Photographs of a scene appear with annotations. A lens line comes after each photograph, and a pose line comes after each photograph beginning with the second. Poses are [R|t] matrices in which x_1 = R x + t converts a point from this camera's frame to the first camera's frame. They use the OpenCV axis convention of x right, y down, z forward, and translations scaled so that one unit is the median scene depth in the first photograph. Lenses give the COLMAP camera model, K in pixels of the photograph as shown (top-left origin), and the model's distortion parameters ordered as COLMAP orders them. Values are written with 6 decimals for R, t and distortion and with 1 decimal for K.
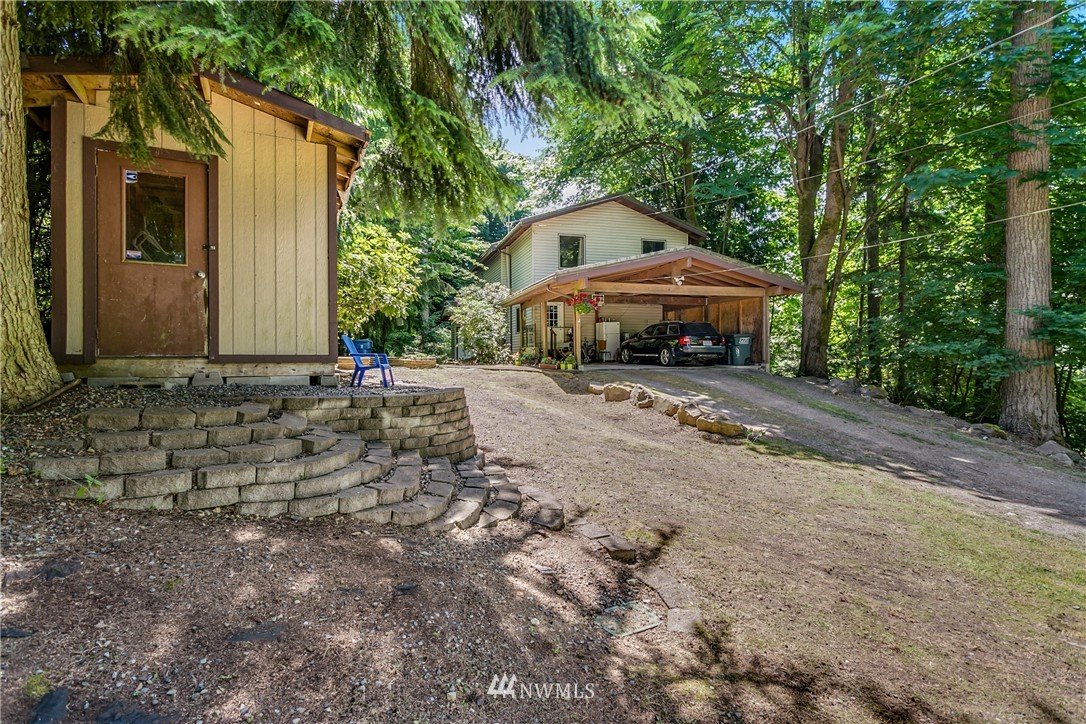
lens RADIAL K [[517.0, 0, 543.0], [0, 517.0, 362.0], [0, 0, 1]] dist [0.008985, 0.001000]
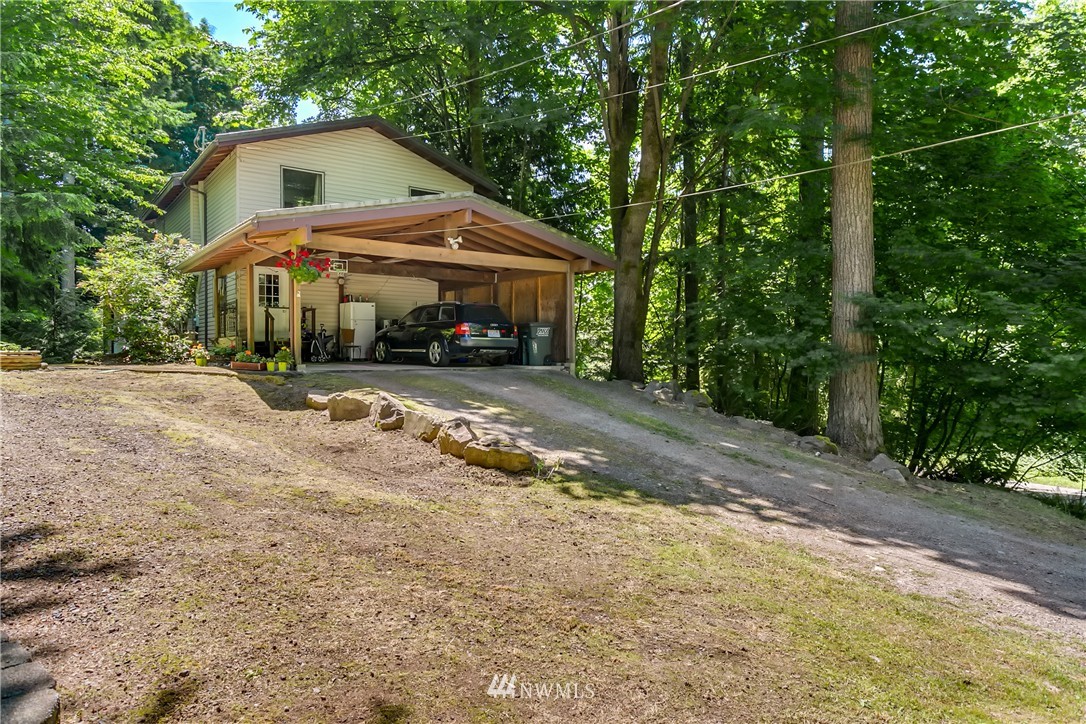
lens RADIAL K [[676.2, 0, 543.0], [0, 676.2, 362.0], [0, 0, 1]] dist [-0.000232, -0.000119]
pose [[0.936056, 0.003051, 0.351839, 0.050697], [-0.001677, 0.999990, -0.004211, 0.005575], [-0.351848, 0.003352, 0.936051, 0.102462]]
